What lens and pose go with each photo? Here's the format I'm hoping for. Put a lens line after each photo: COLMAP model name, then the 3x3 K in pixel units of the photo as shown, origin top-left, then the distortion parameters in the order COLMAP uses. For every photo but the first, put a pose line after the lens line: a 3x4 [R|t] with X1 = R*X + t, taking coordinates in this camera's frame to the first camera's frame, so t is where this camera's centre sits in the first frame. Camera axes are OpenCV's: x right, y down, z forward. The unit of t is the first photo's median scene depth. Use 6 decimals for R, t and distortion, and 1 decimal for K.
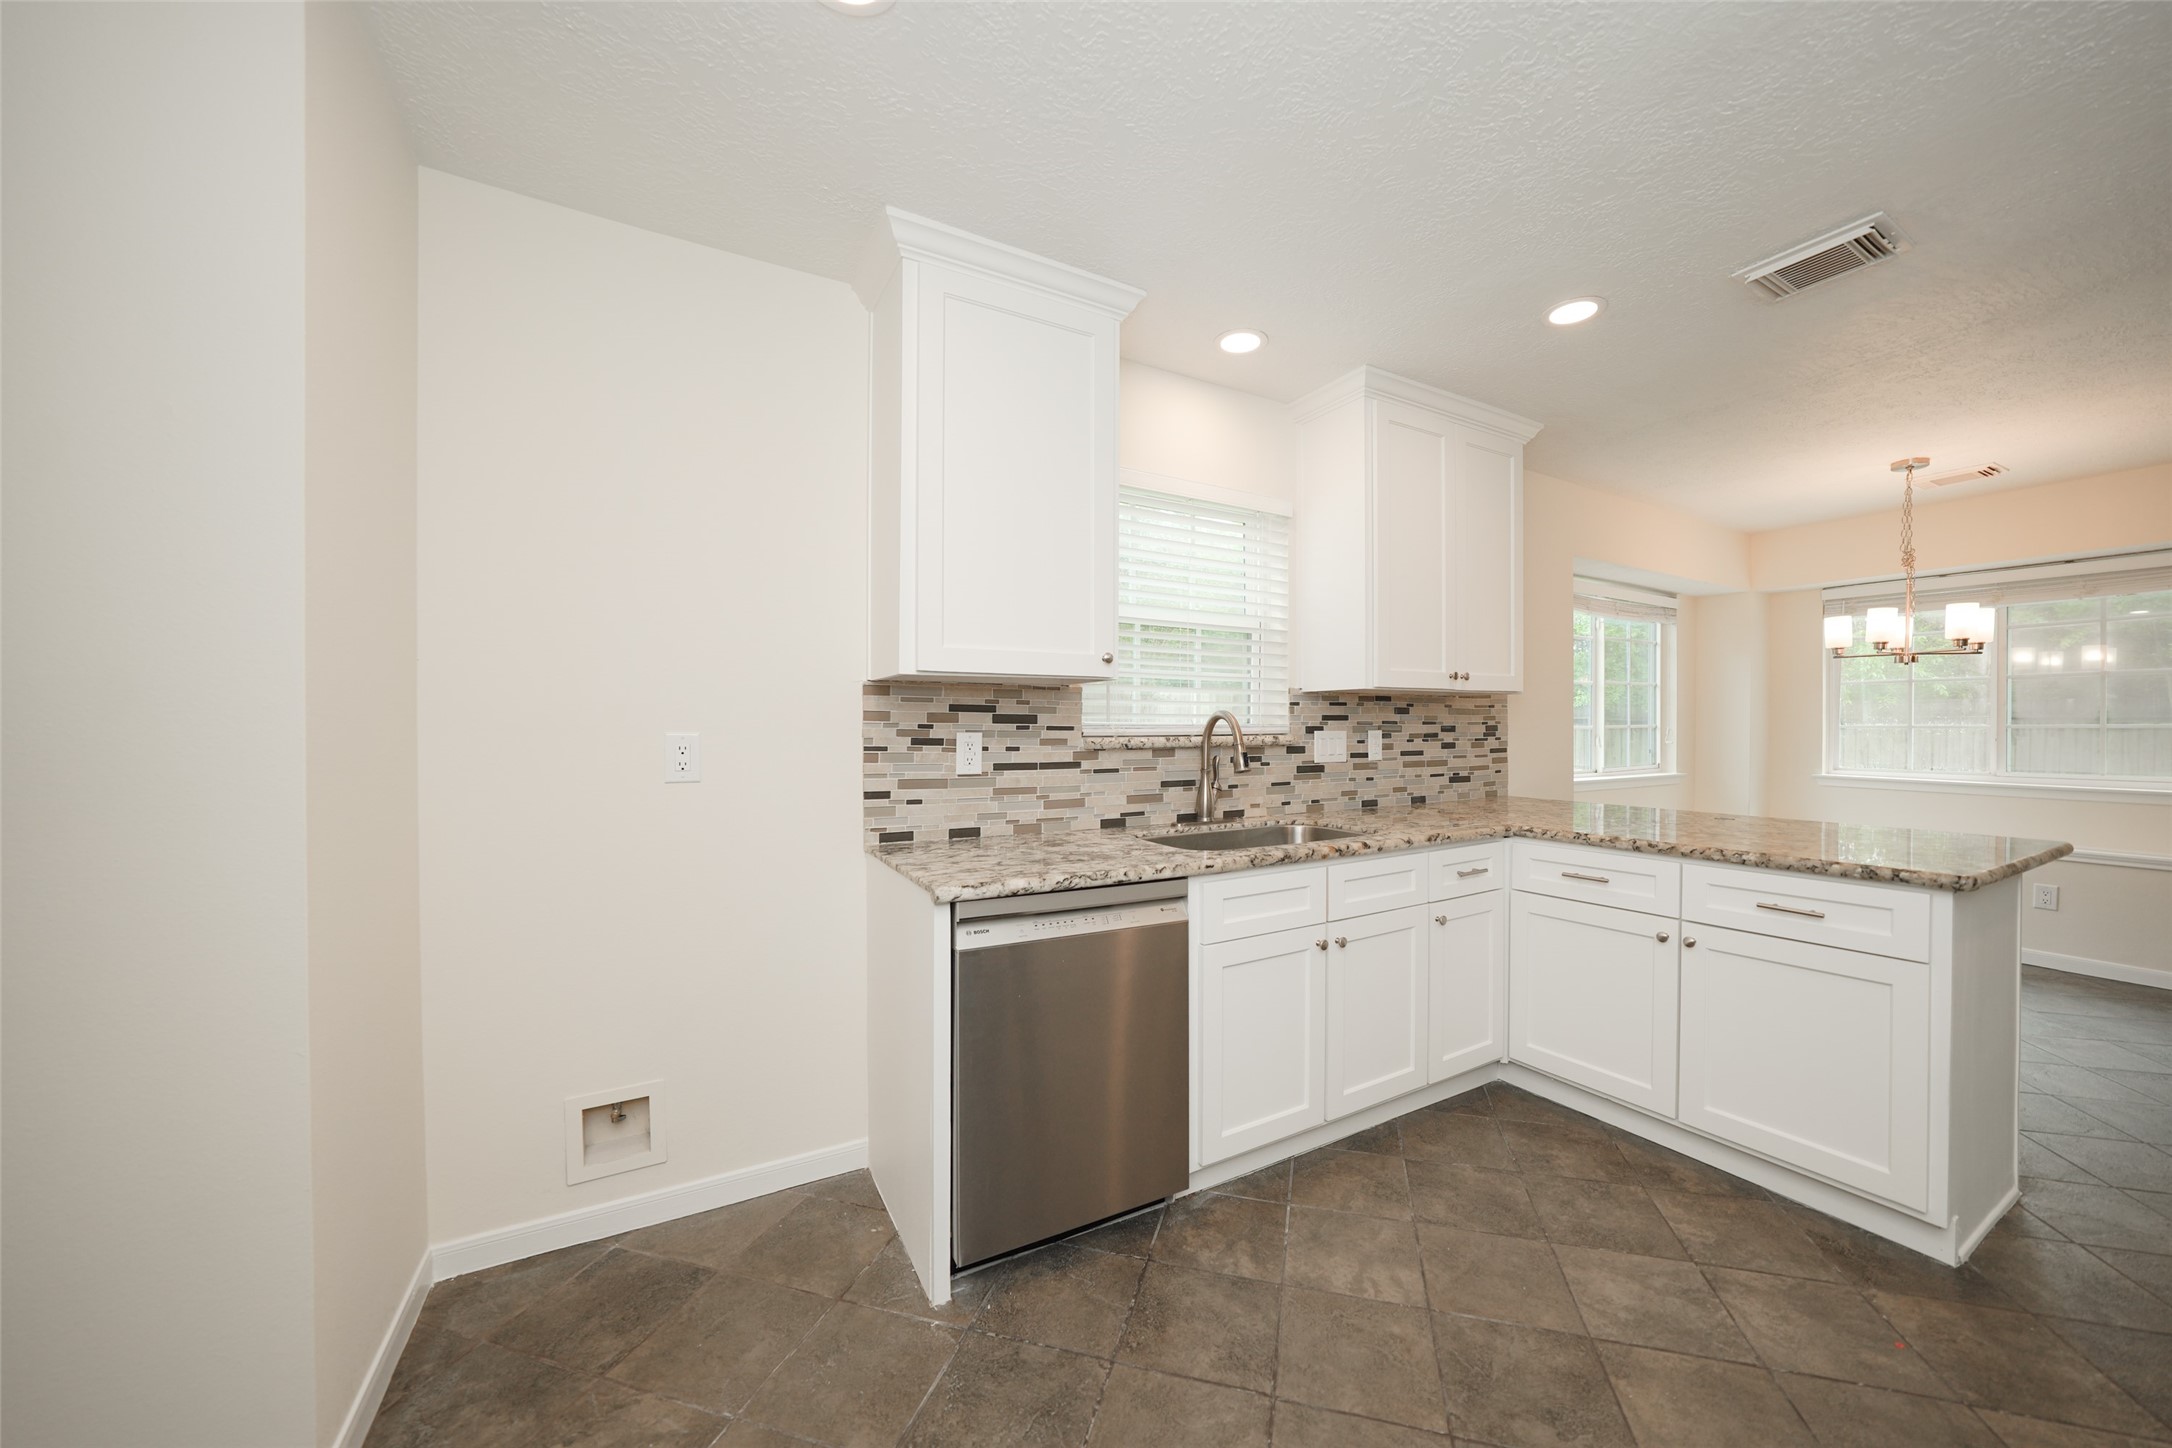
lens RADIAL K [[767.8, 0, 1085.7], [0, 767.8, 754.5], [0, 0, 1]] dist [-0.018729, 0.000081]
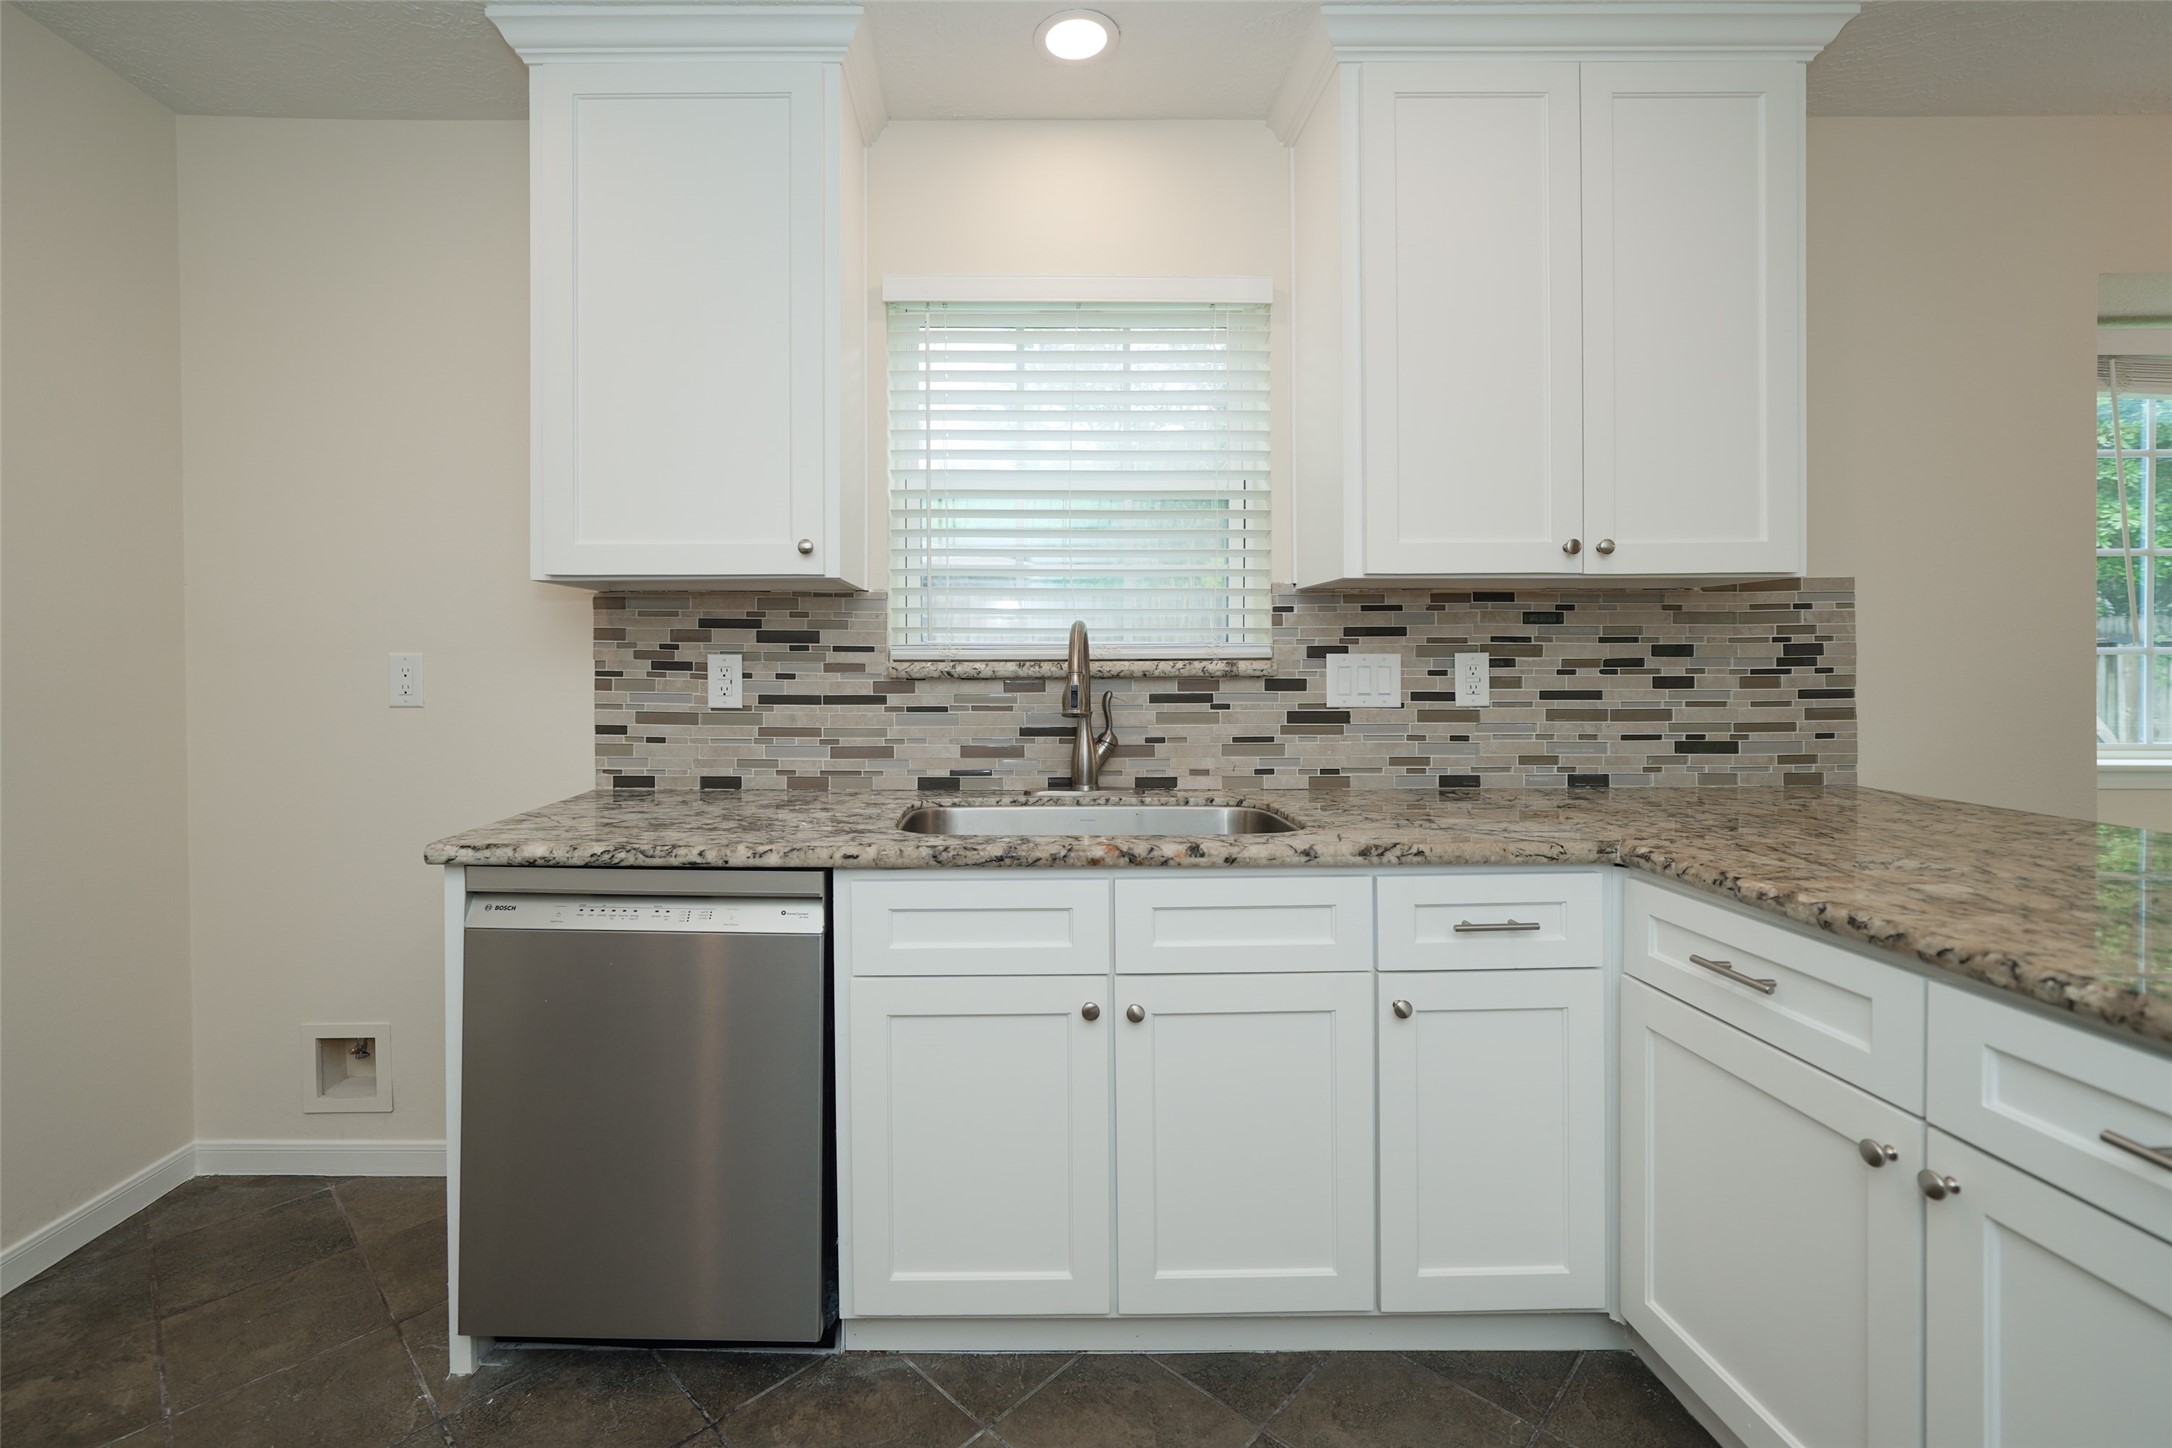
lens RADIAL K [[916.9, 0, 998.1], [0, 916.9, 688.7], [0, 0, 1]] dist [-0.013172, 0.006332]
pose [[0.872491, 0.015934, -0.488370, 0.521778], [-0.017373, 0.999848, 0.001585, -0.000103], [0.488321, 0.007102, 0.872635, 0.308483]]
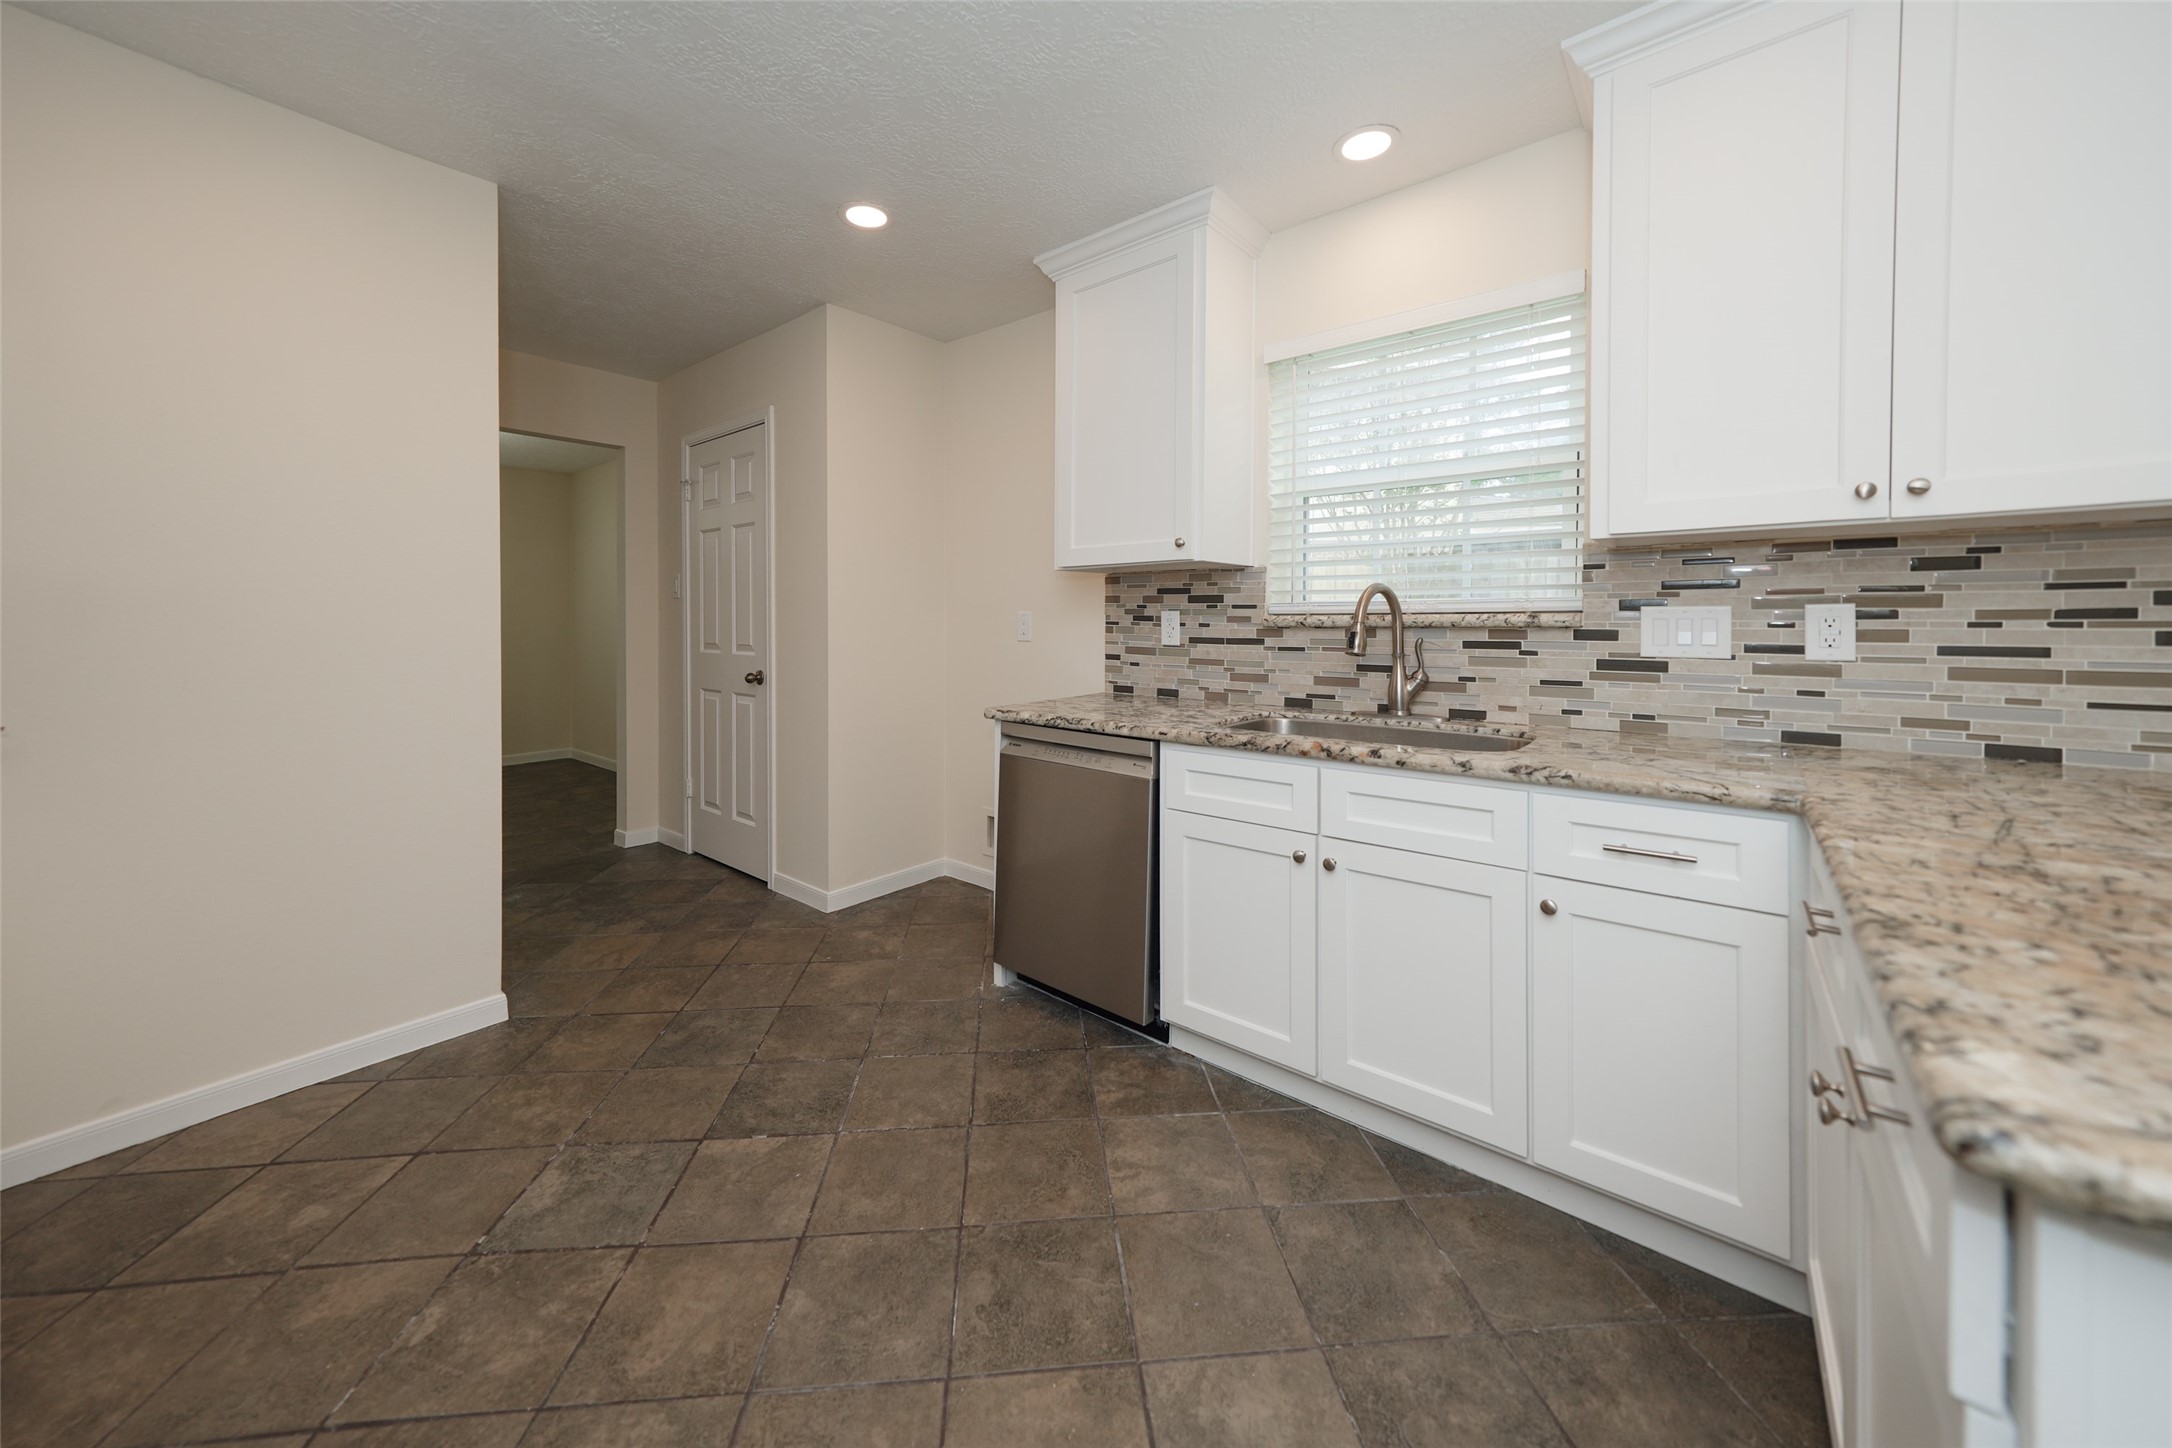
lens RADIAL K [[767.6, 0, 1090.1], [0, 767.6, 642.8], [0, 0, 1]] dist [0.009592, 0.000159]
pose [[0.367631, 0.031295, -0.929445, 0.897421], [-0.030511, 0.999301, 0.021579, -0.000408], [0.929471, 0.020426, 0.368329, 0.411958]]
